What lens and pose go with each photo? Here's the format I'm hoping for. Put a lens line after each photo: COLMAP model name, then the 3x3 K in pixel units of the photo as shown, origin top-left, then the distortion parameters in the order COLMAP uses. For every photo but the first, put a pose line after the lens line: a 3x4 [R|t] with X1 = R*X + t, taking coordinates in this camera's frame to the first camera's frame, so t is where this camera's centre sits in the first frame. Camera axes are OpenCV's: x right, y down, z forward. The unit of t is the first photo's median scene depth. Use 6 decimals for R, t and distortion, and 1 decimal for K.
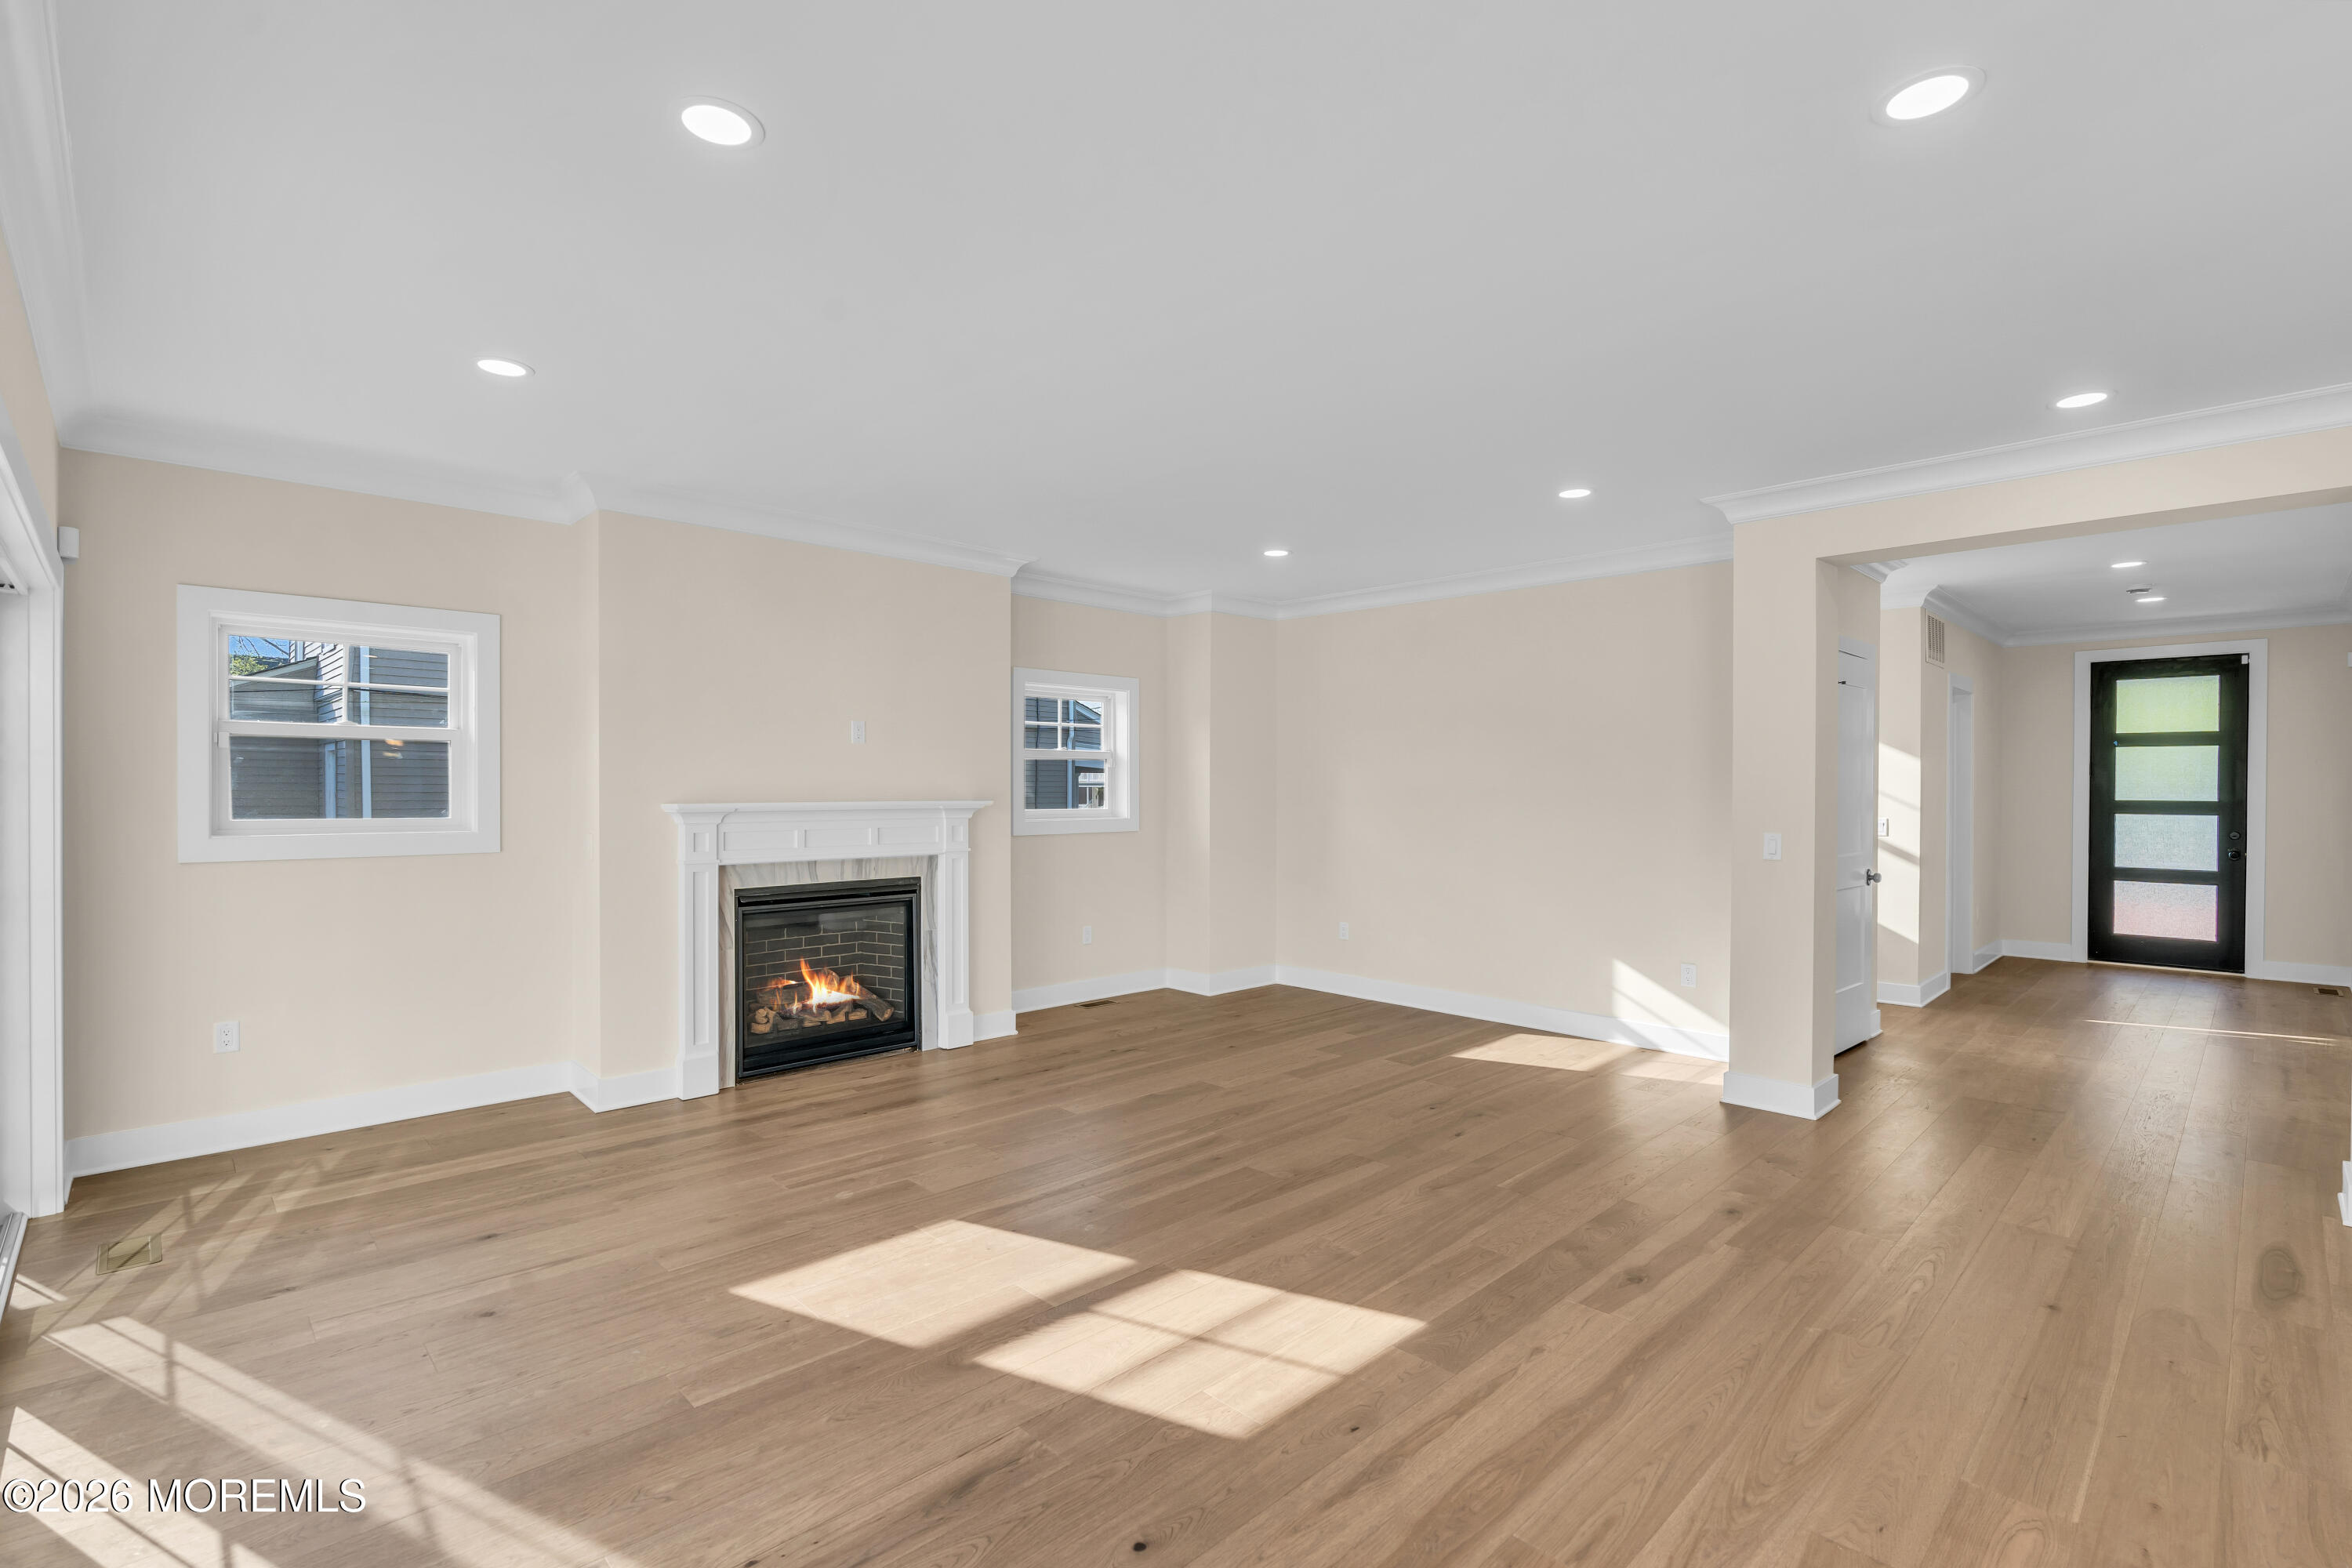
lens RADIAL K [[1065.6, 0, 1177.7], [0, 1065.6, 792.6], [0, 0, 1]] dist [-0.001952, -0.000255]
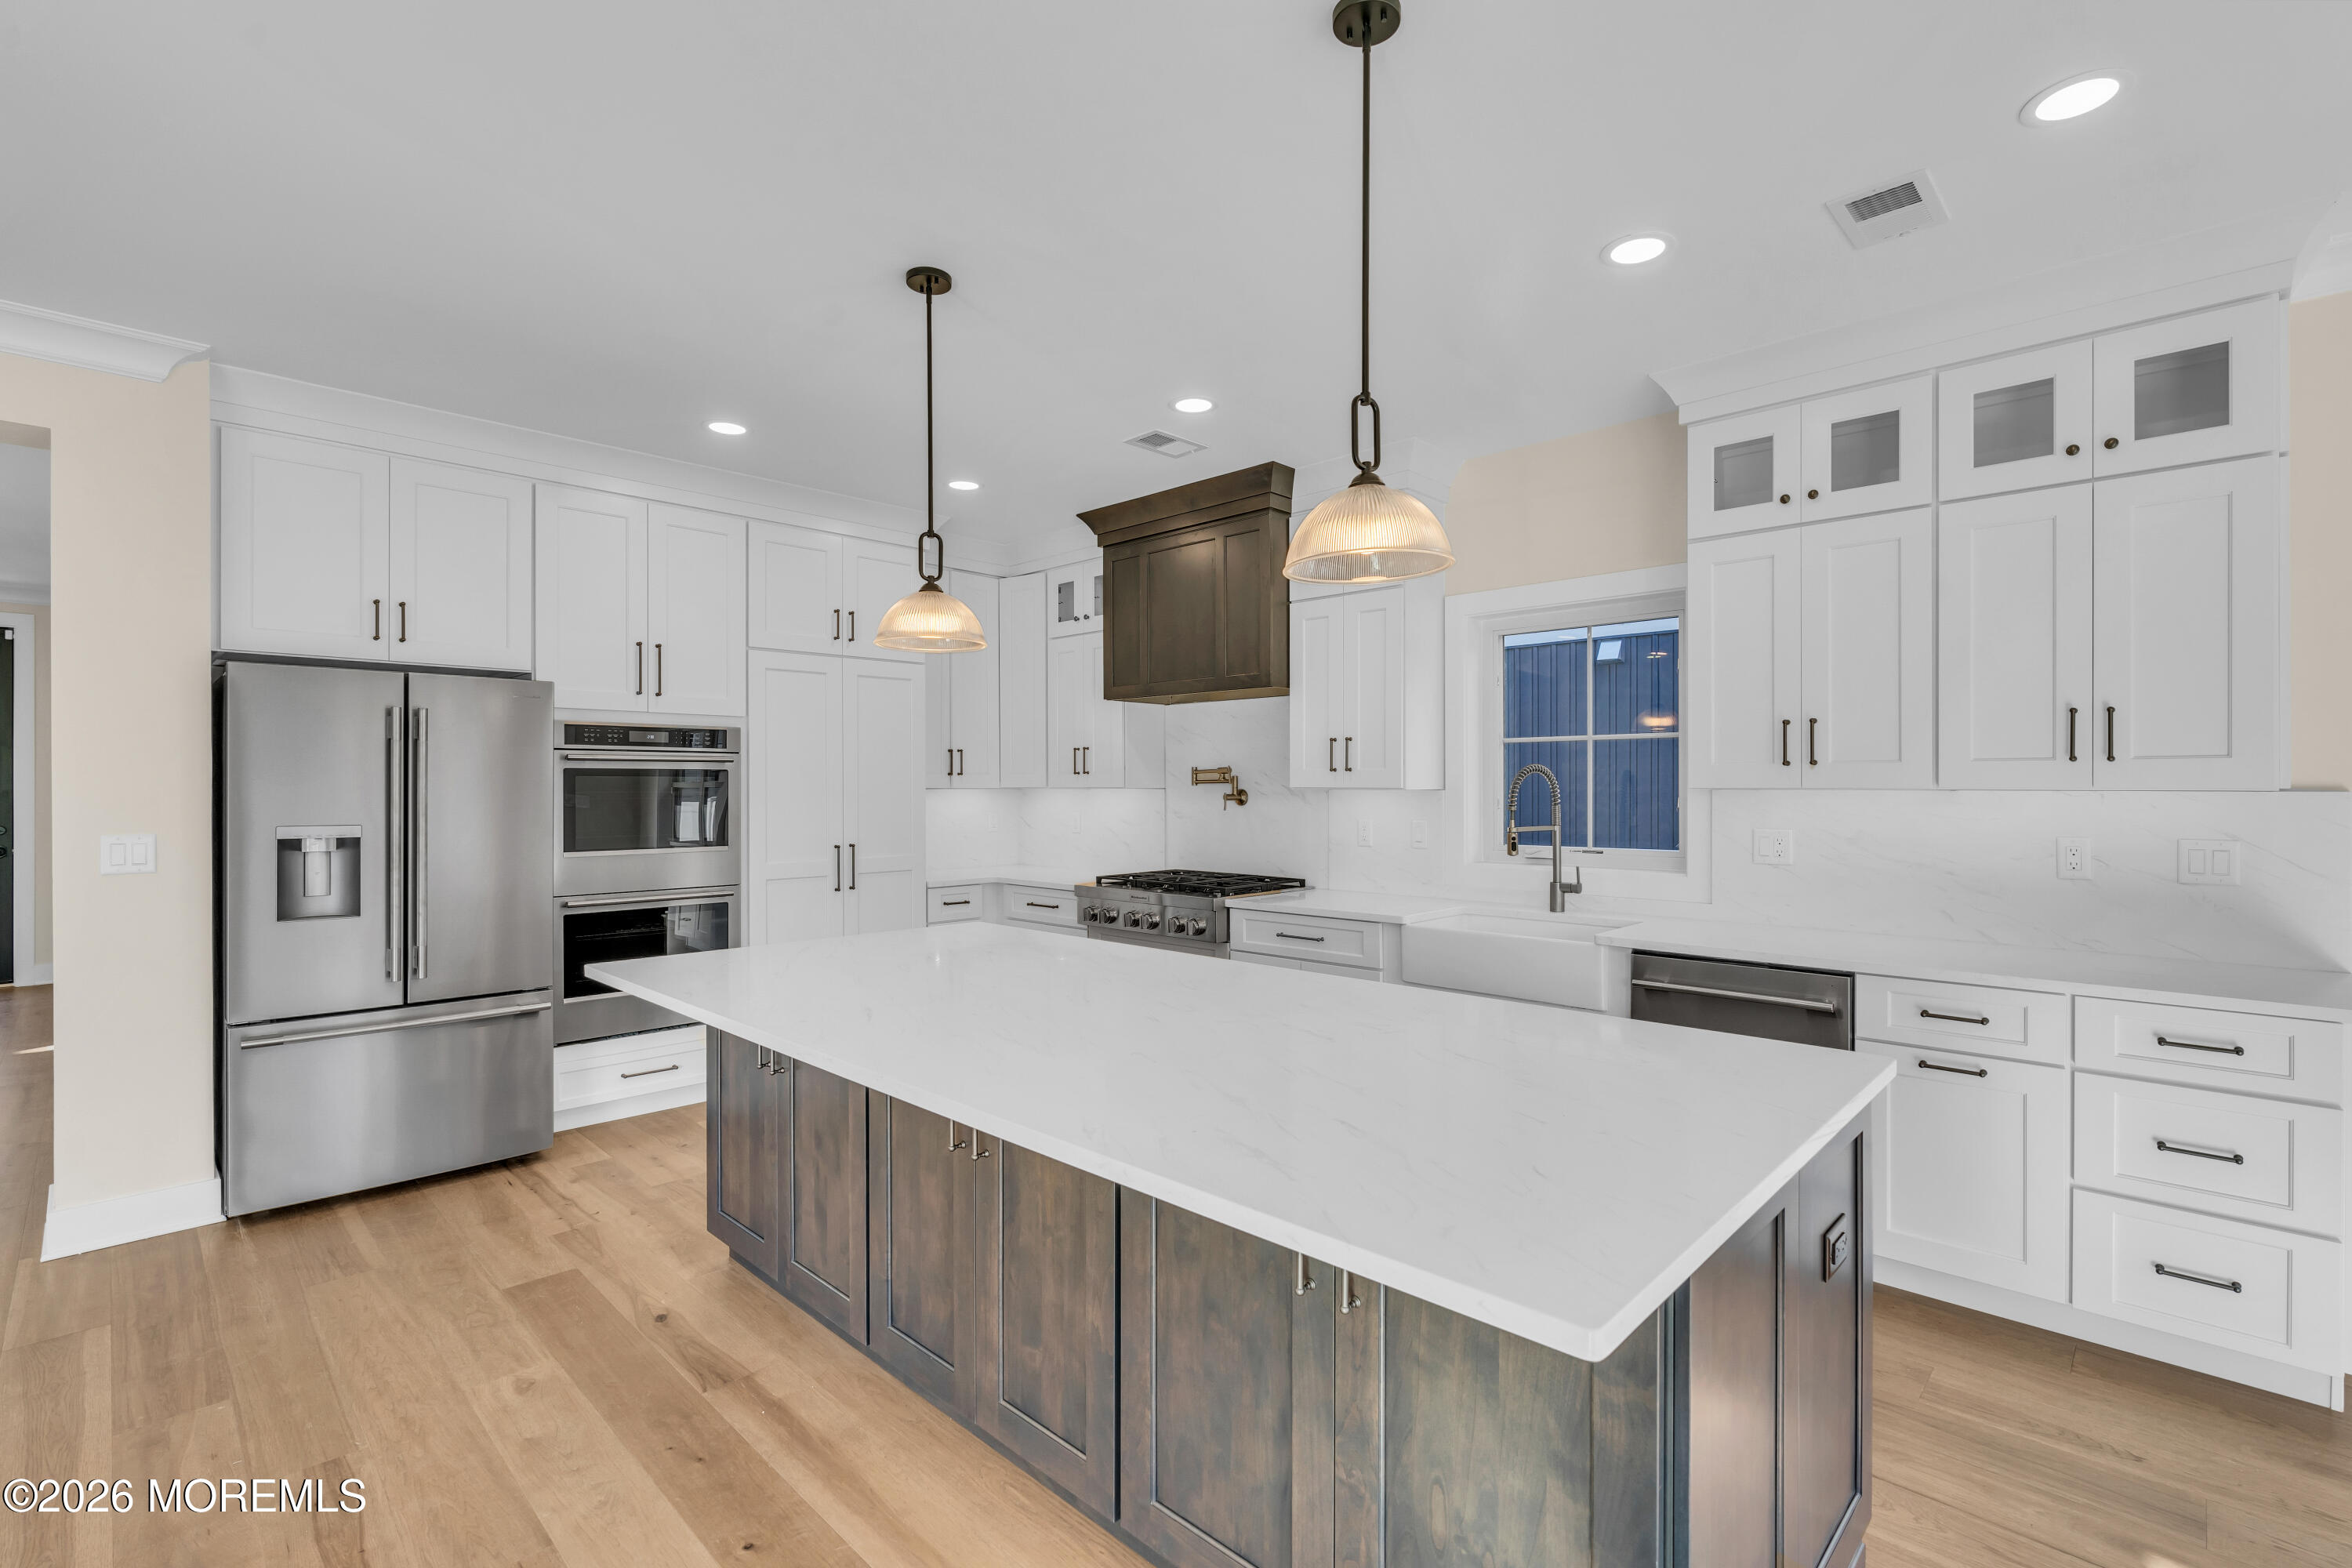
lens RADIAL K [[1059.8, 0, 1176.0], [0, 1059.8, 784.0], [0, 0, 1]] dist [-0.002206, -0.000470]
pose [[-0.022805, -0.002078, 0.999738, 0.116328], [0.008165, 0.999964, 0.002265, 0.010653], [-0.999707, 0.008214, -0.022787, 0.043123]]
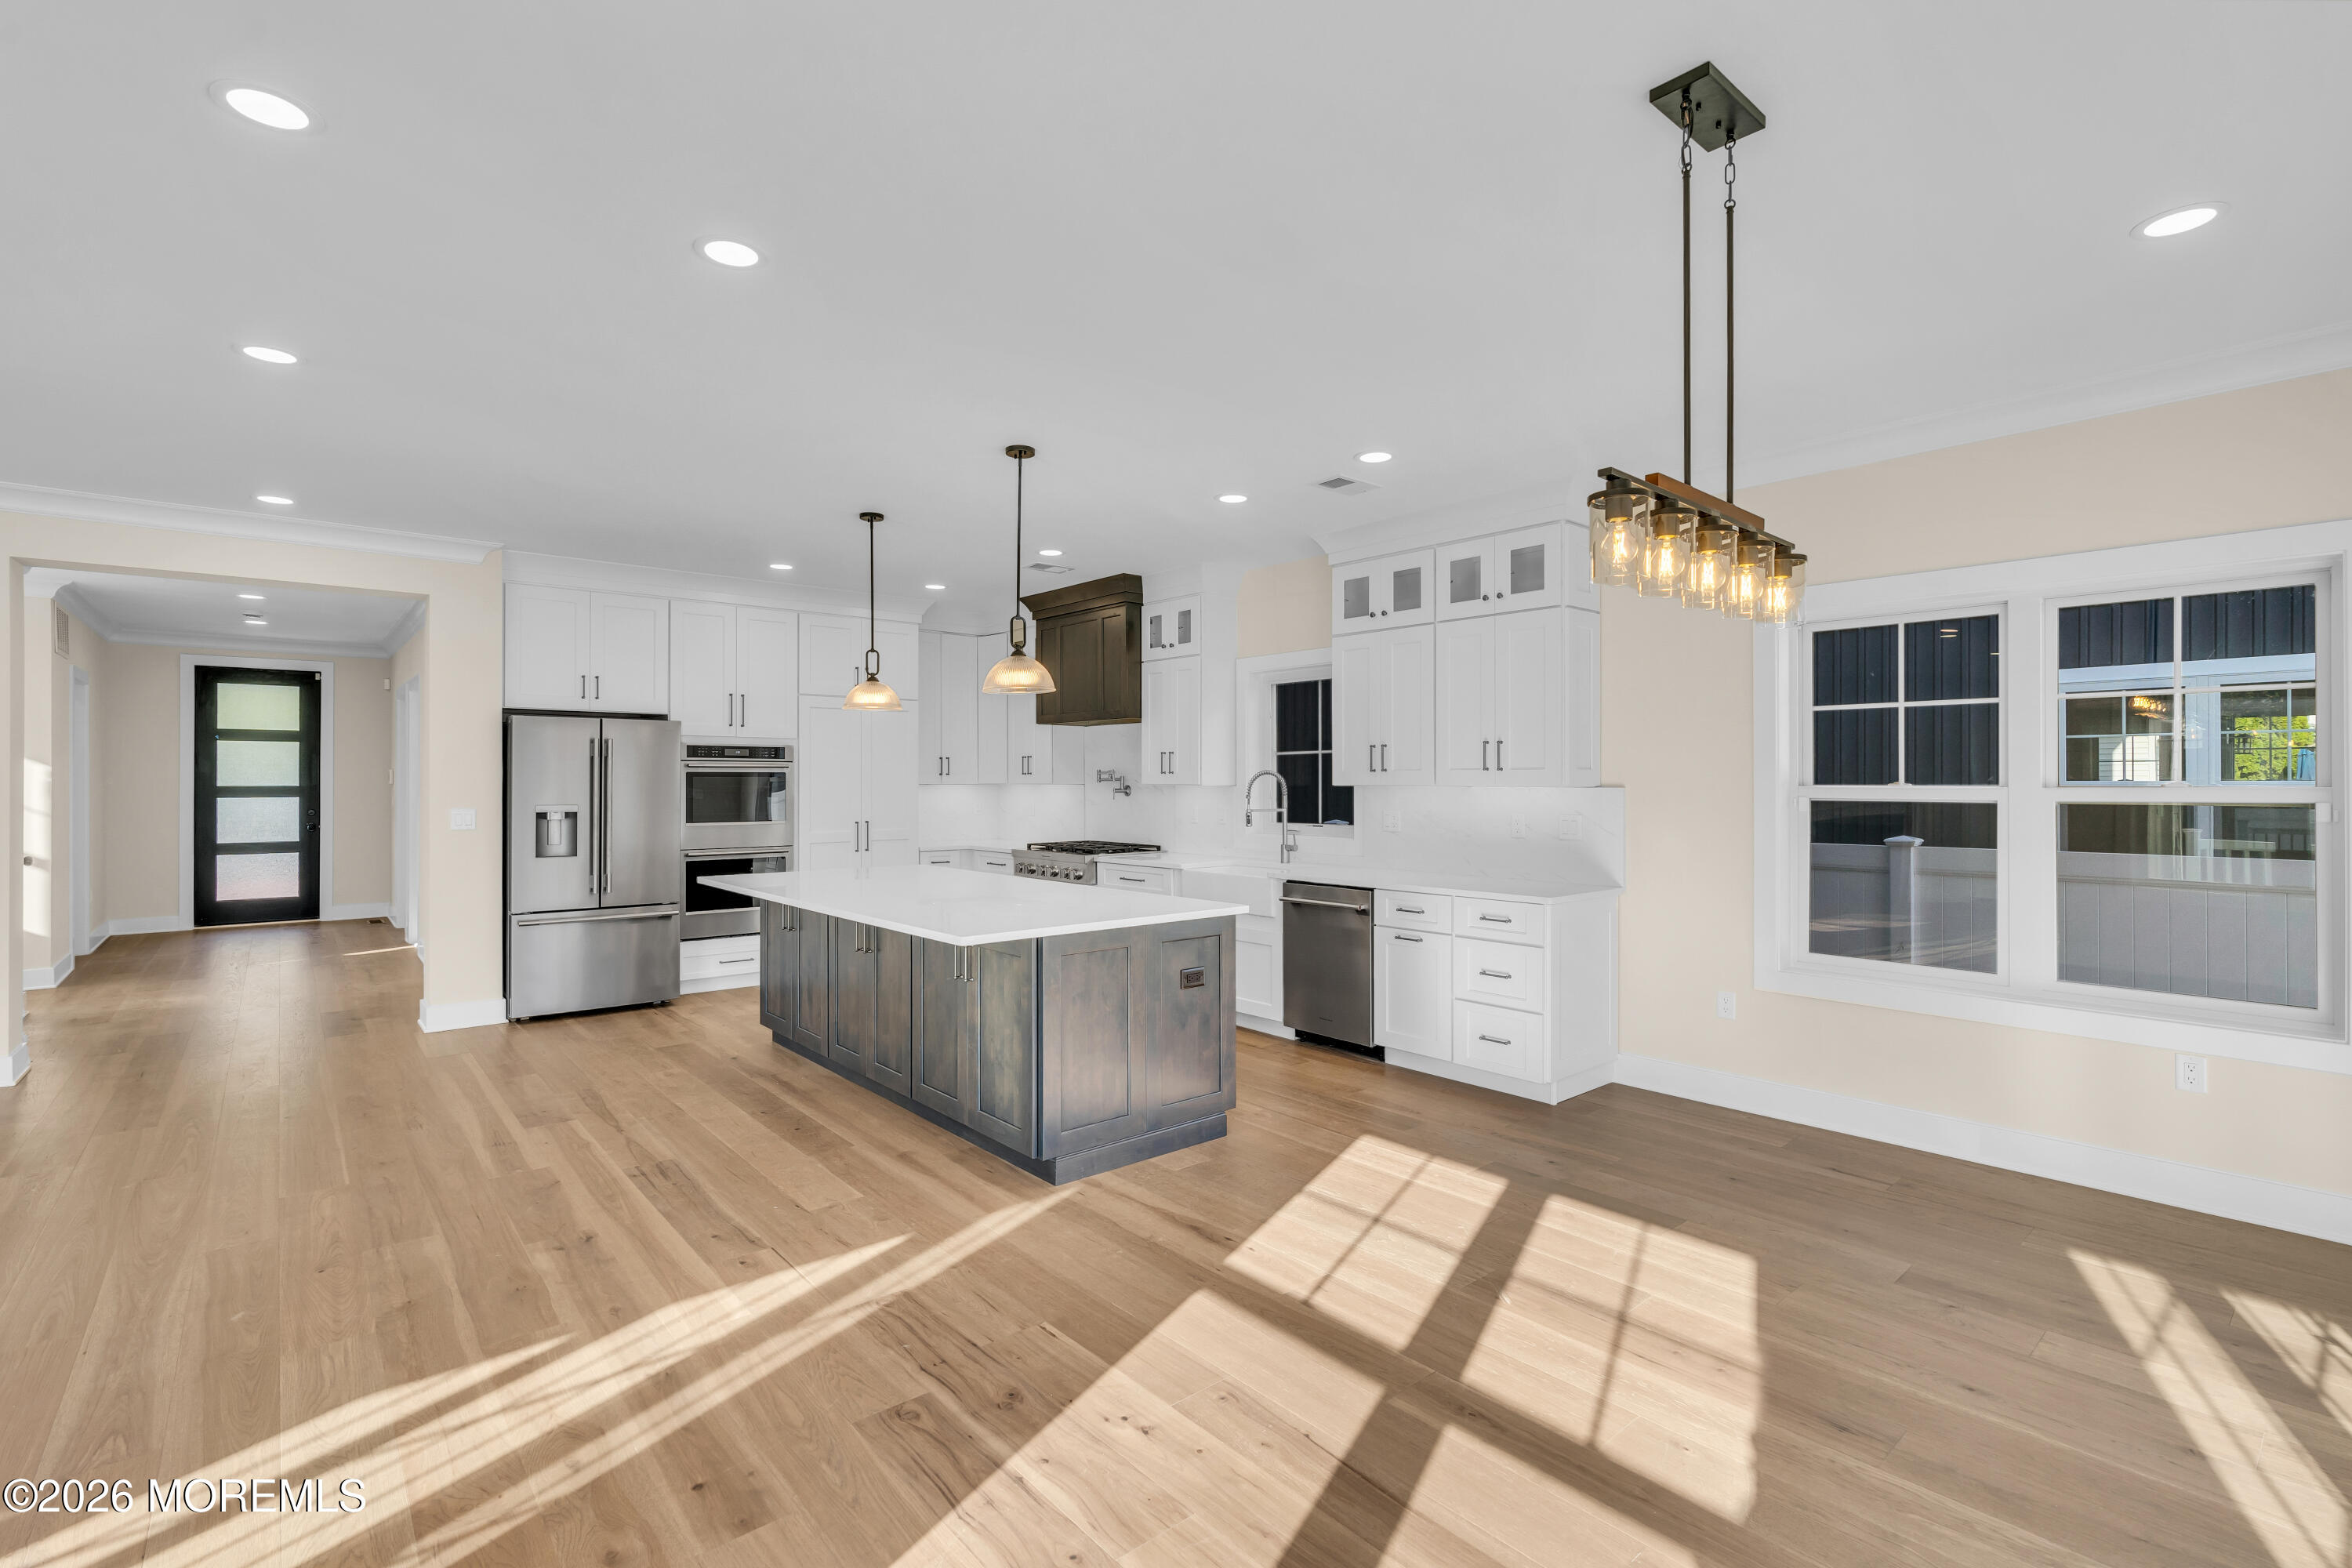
lens RADIAL K [[1075.6, 0, 1175.7], [0, 1075.6, 776.3], [0, 0, 1]] dist [0.000797, -0.000014]
pose [[0.072450, 0.000100, 0.997372, -0.319521], [0.007651, 0.999971, -0.000657, 0.007970], [-0.997343, 0.007678, 0.072447, -0.192720]]
